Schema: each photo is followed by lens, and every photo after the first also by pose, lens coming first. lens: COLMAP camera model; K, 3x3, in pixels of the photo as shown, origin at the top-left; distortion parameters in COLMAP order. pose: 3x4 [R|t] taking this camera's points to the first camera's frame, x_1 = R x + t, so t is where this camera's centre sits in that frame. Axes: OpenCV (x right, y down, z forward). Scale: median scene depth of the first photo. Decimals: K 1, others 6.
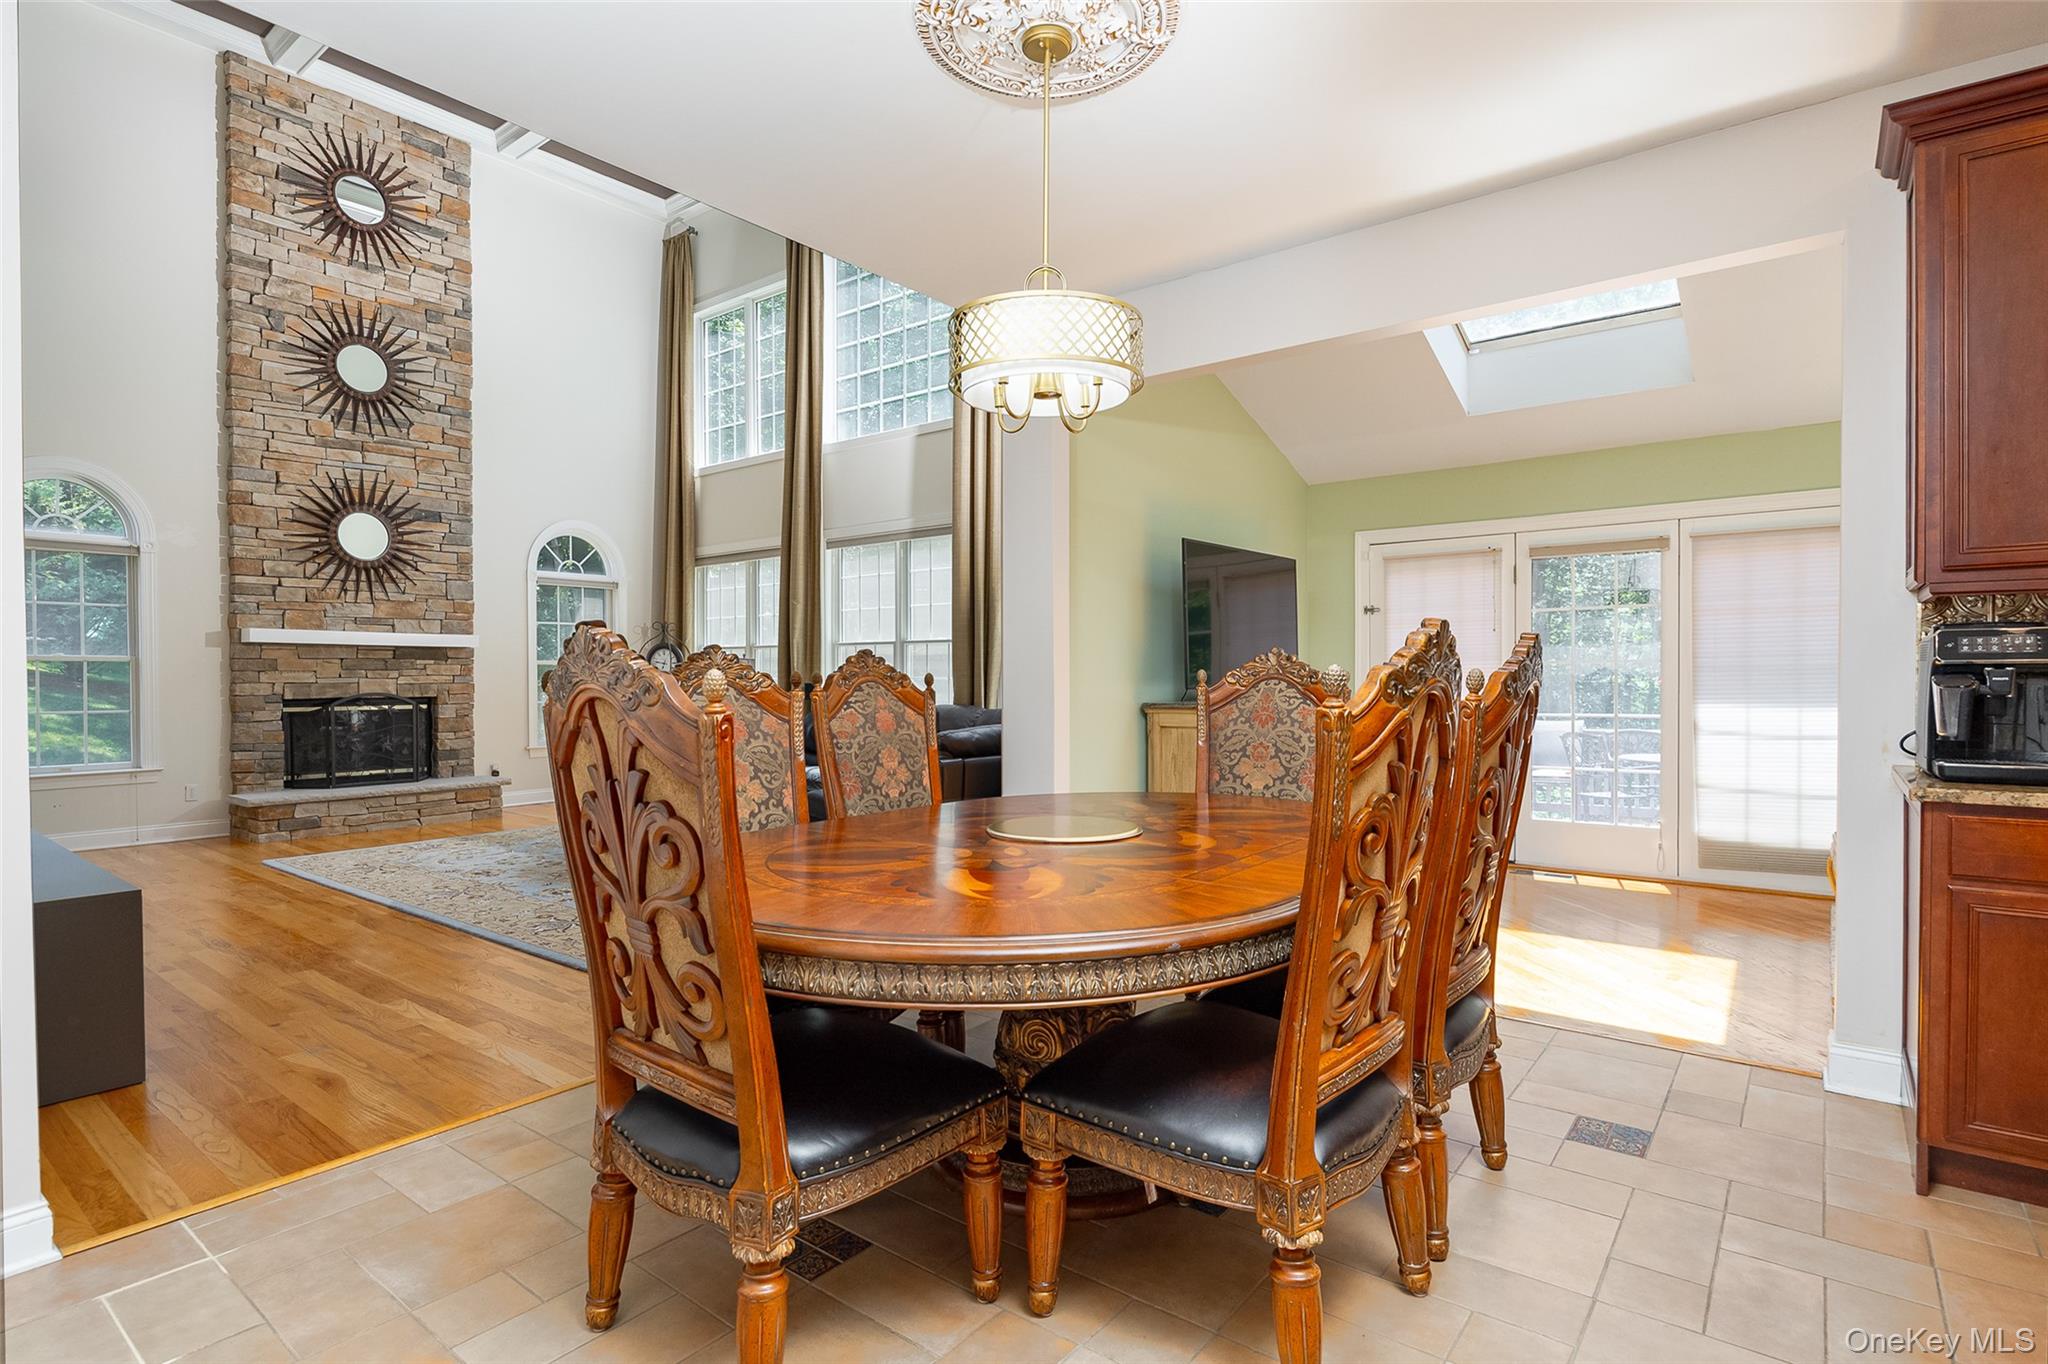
lens RADIAL K [[1024.0, 0, 1016.4], [0, 1024.0, 691.6], [0, 0, 1]] dist [-0.004443, -0.002497]
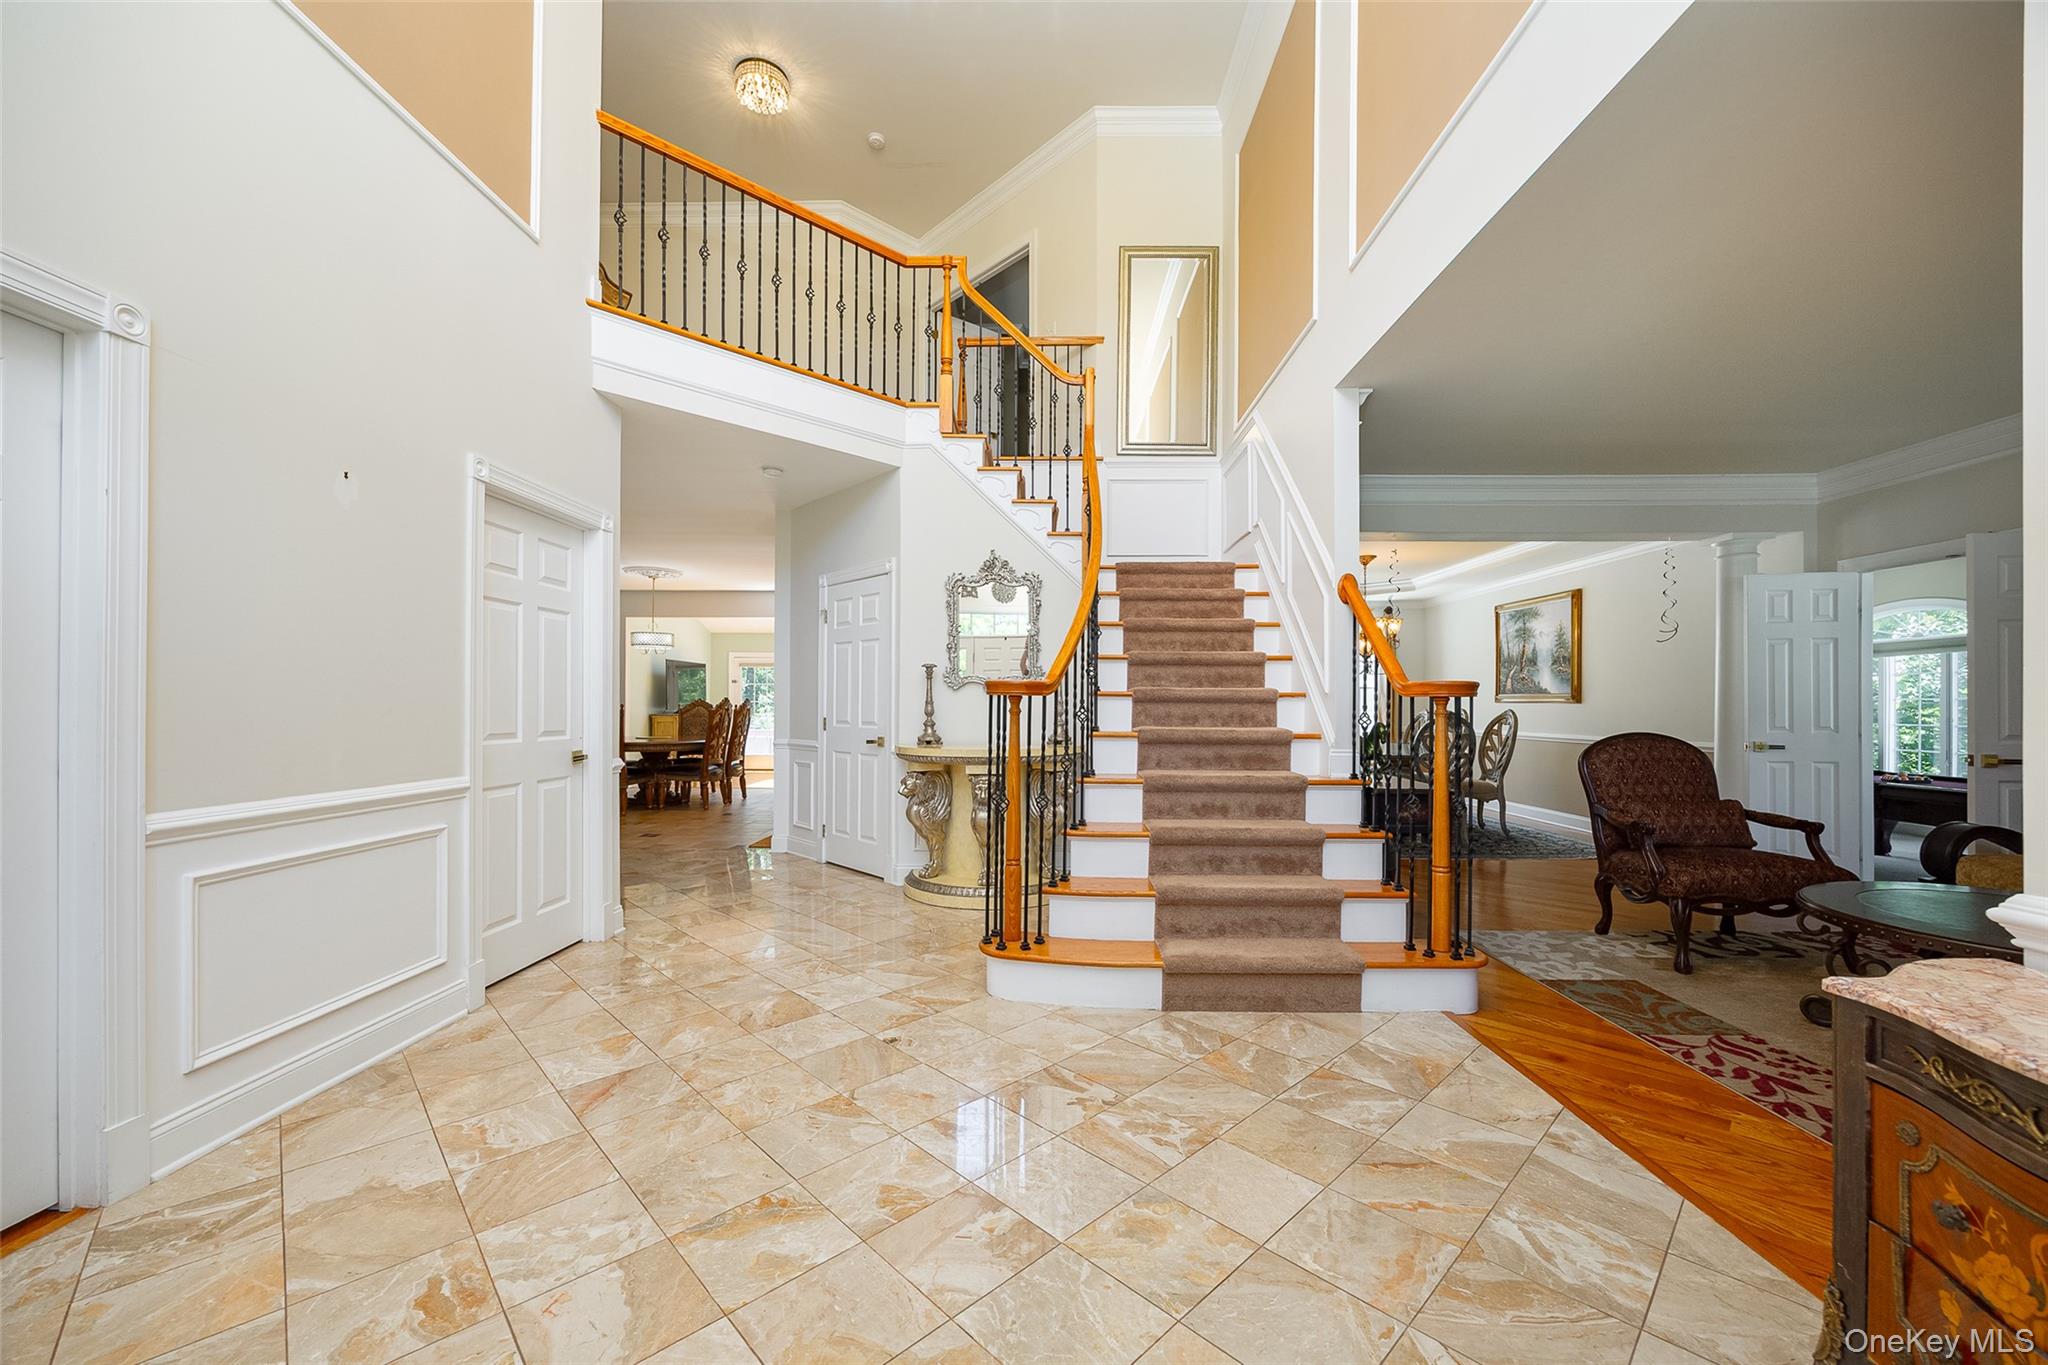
lens RADIAL K [[790.9, 0, 1019.5], [0, 790.9, 706.6], [0, 0, 1]] dist [-0.000094, 0.000128]
pose [[0.797871, 0.010945, 0.602729, -0.262292], [0.000430, 0.999825, -0.018725, 0.019589], [-0.602829, 0.015199, 0.797726, -0.951338]]
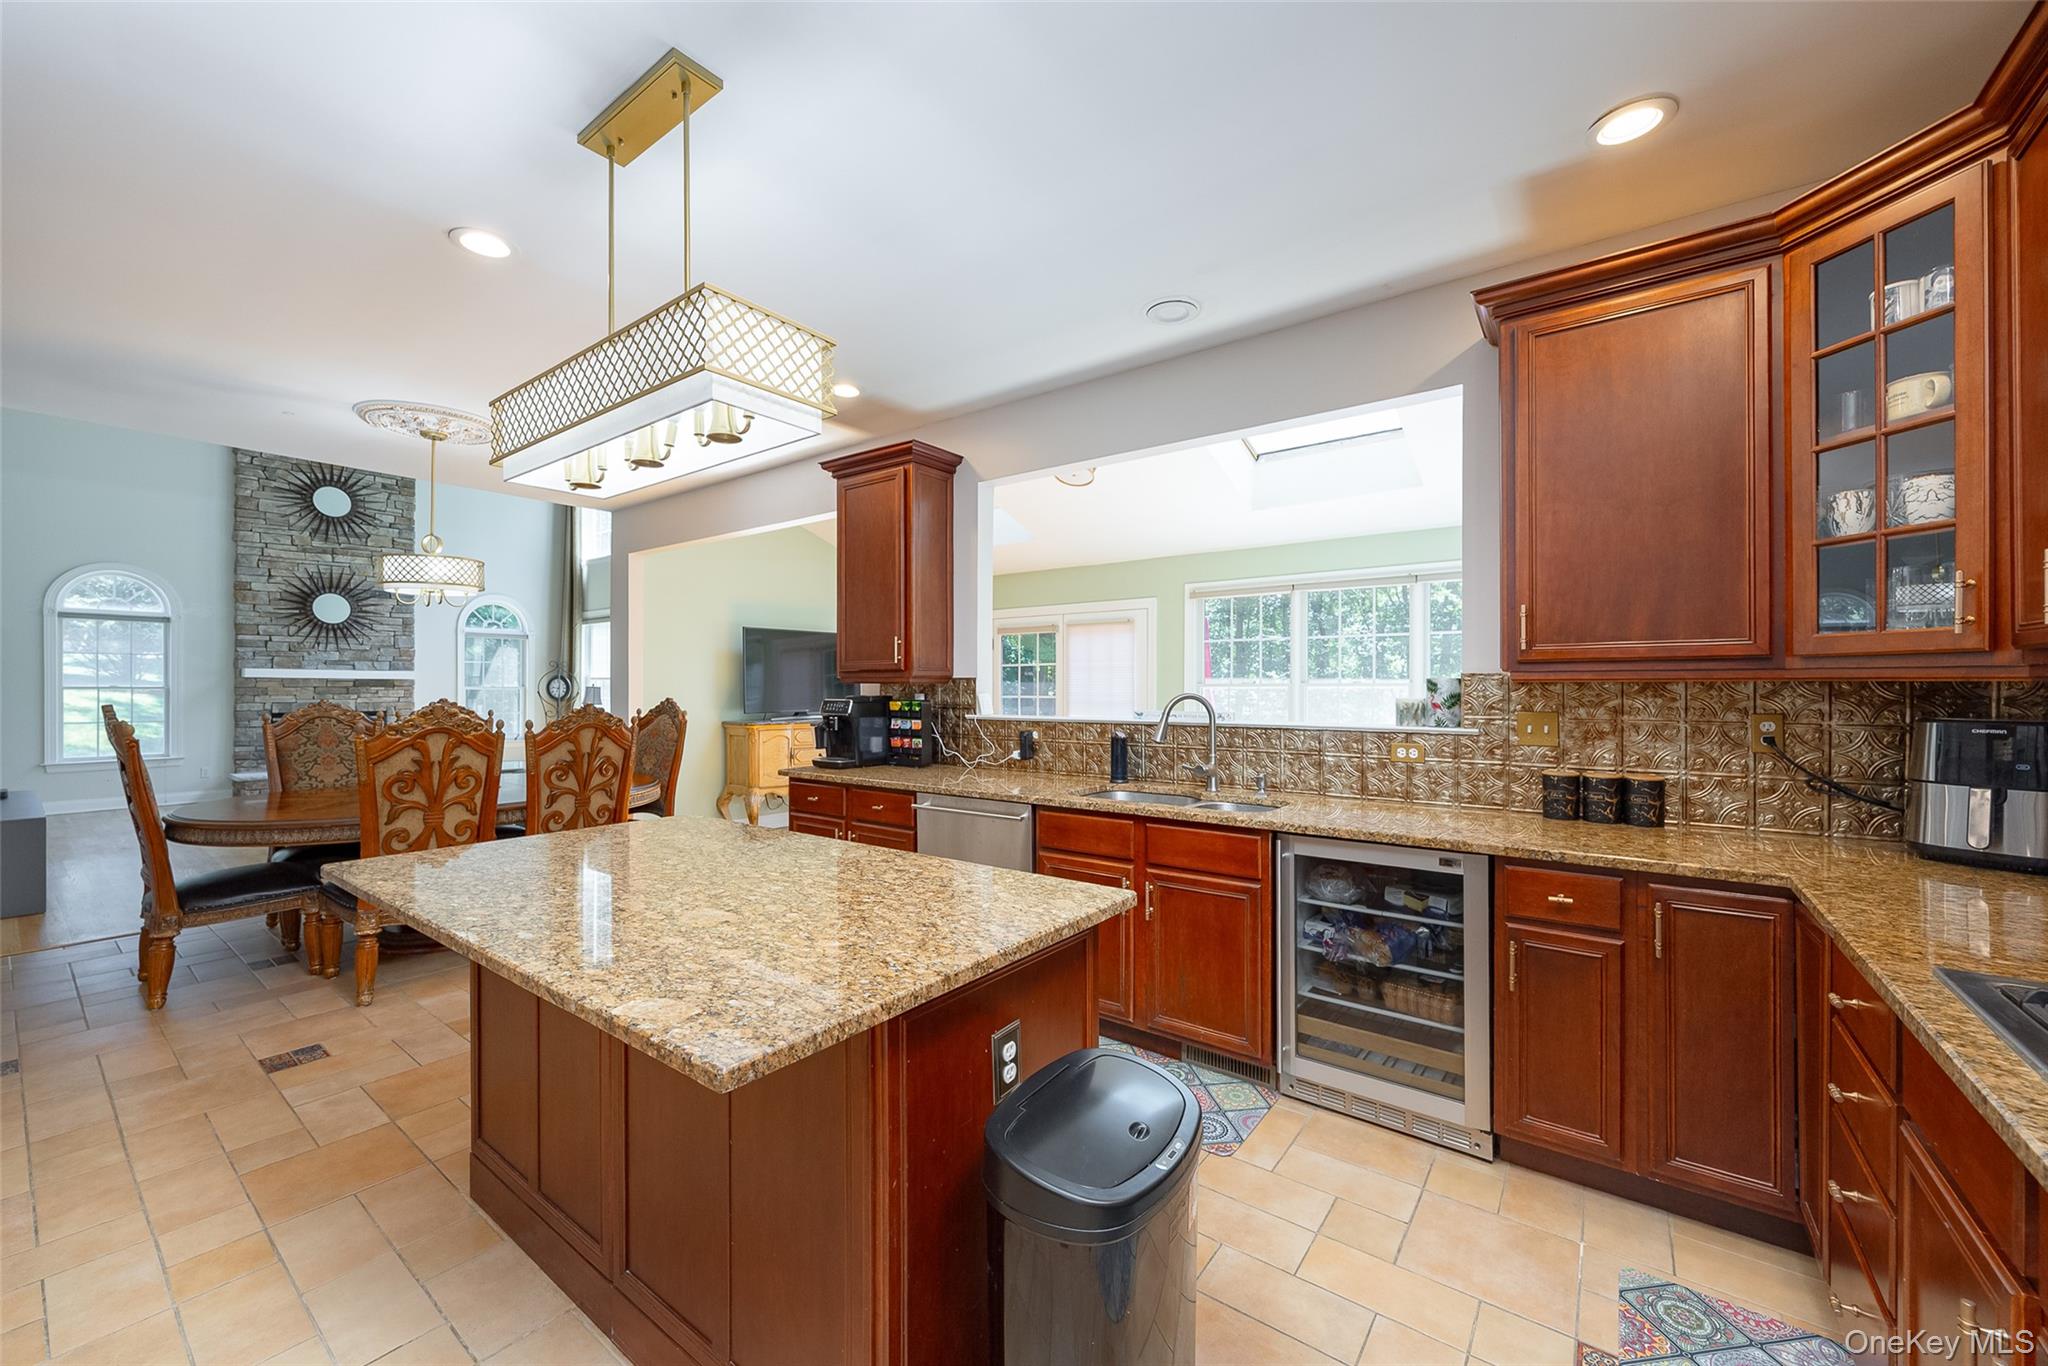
lens RADIAL K [[790.9, 0, 1015.2], [0, 790.9, 691.0], [0, 0, 1]] dist [-0.000094, 0.000128]
pose [[0.999855, 0.005829, 0.015987, 0.383128], [-0.005658, 0.999927, -0.010676, -0.018903], [-0.016048, 0.010584, 0.999815, -0.222649]]
